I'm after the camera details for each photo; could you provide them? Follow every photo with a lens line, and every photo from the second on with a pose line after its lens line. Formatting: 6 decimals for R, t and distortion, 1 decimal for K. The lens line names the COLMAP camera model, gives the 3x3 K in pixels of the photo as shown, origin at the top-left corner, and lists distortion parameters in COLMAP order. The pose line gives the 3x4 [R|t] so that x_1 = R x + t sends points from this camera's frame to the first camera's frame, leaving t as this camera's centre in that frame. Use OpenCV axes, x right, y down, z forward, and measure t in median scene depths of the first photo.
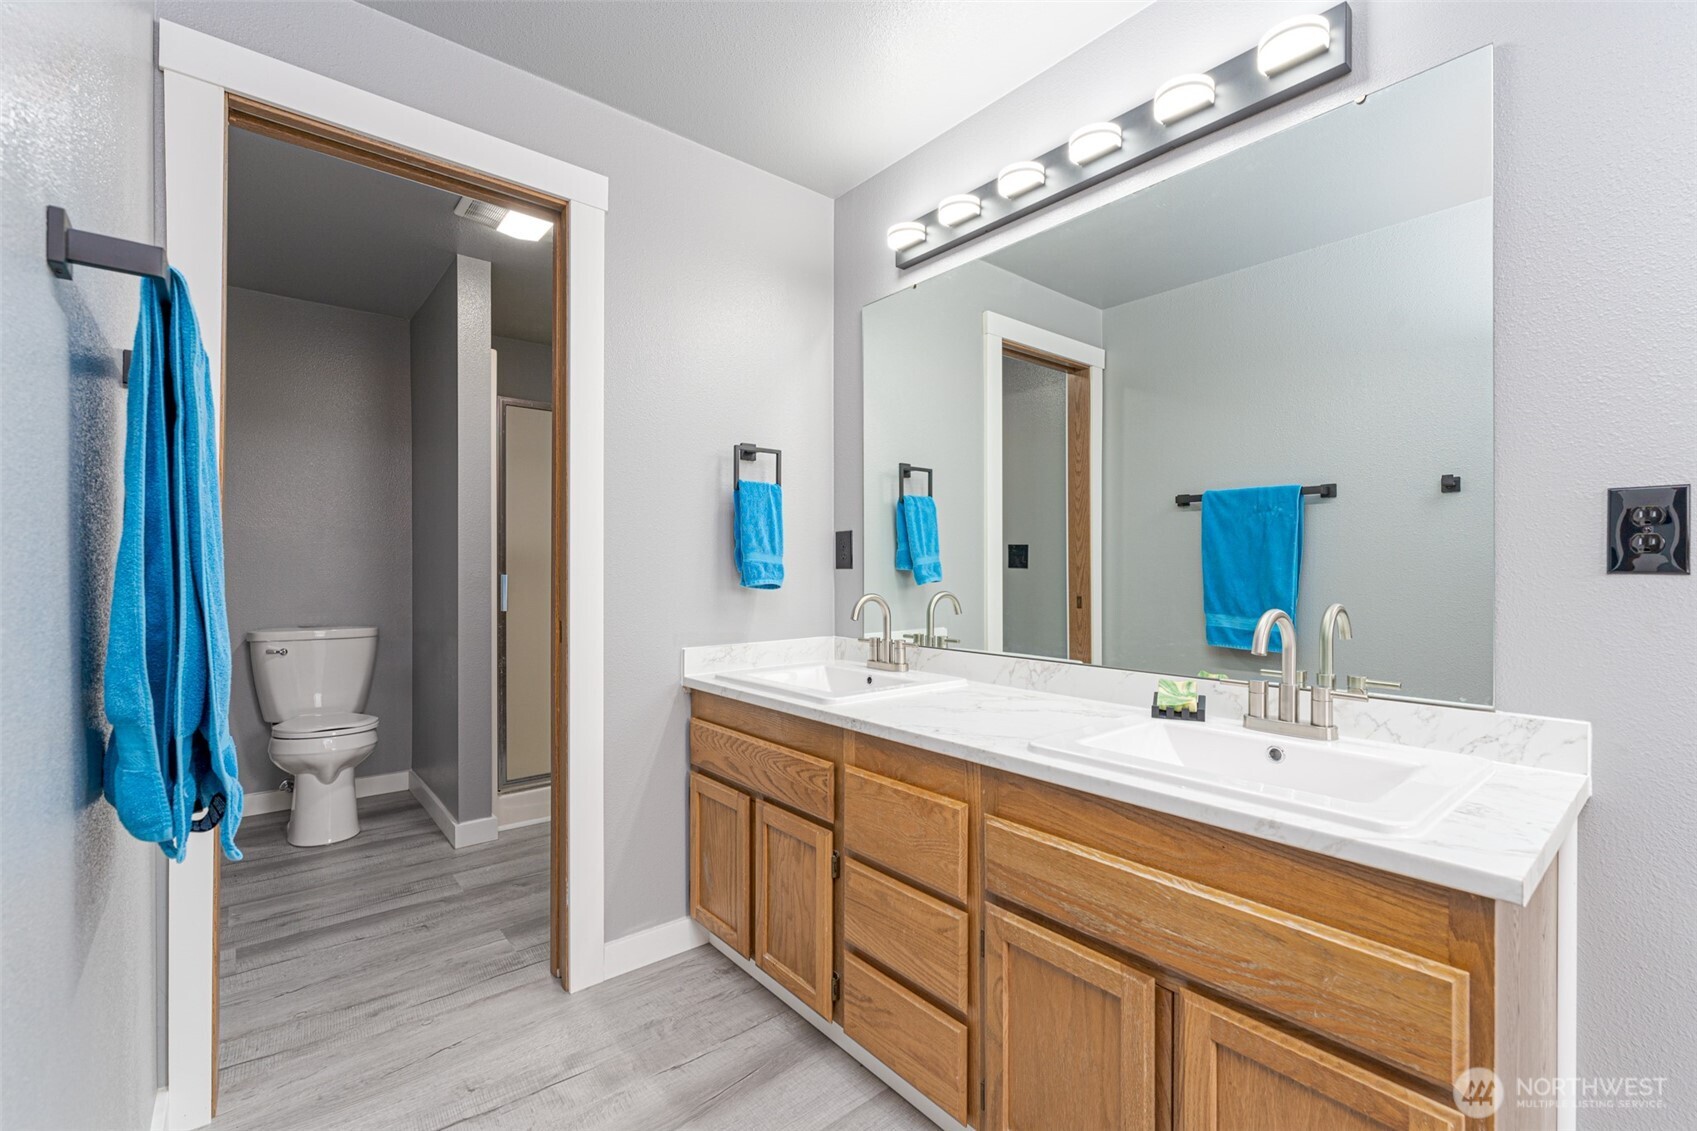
lens RADIAL K [[725.5, 0, 849.3], [0, 725.5, 567.6], [0, 0, 1]] dist [-0.001170, 0.000237]
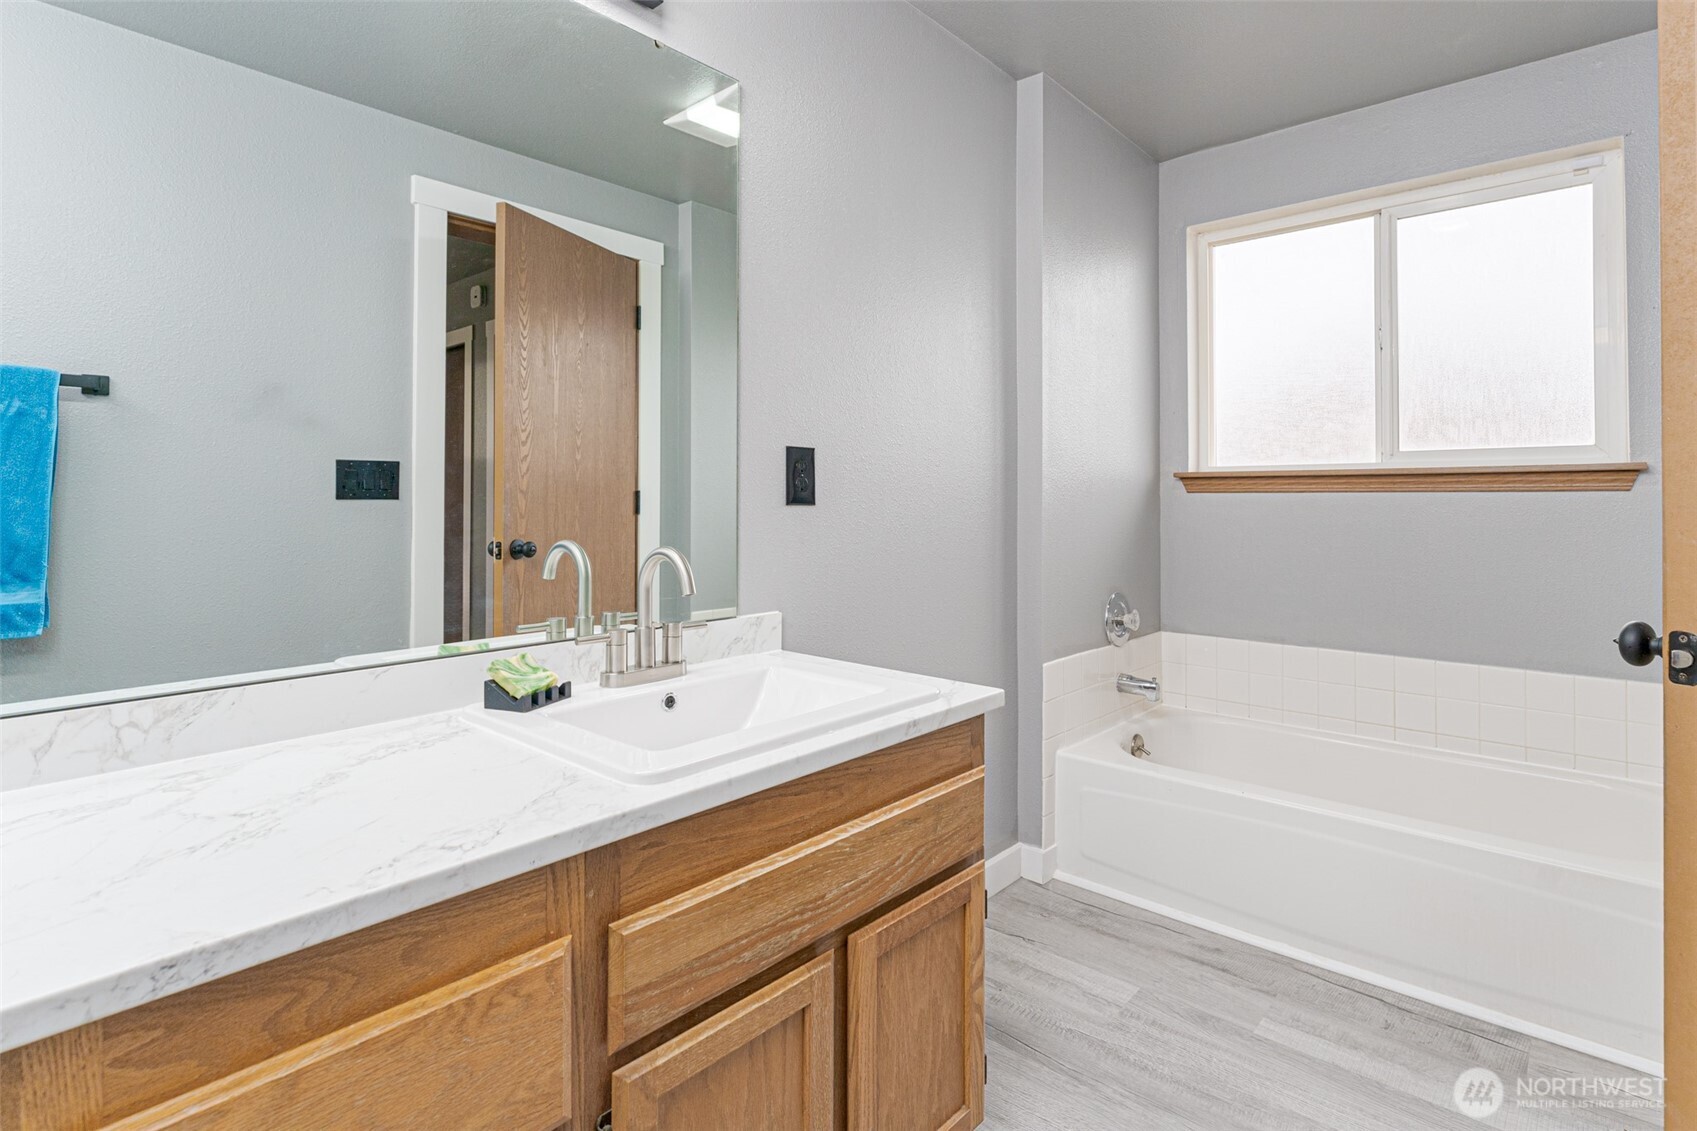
lens RADIAL K [[846.3, 0, 887.9], [0, 846.3, 490.8], [0, 0, 1]] dist [0.000099, 0.000235]
pose [[-0.167151, 0.005240, 0.985917, -0.581183], [0.000211, 0.999986, -0.005279, -0.008890], [-0.985931, -0.000674, -0.167150, 0.985742]]
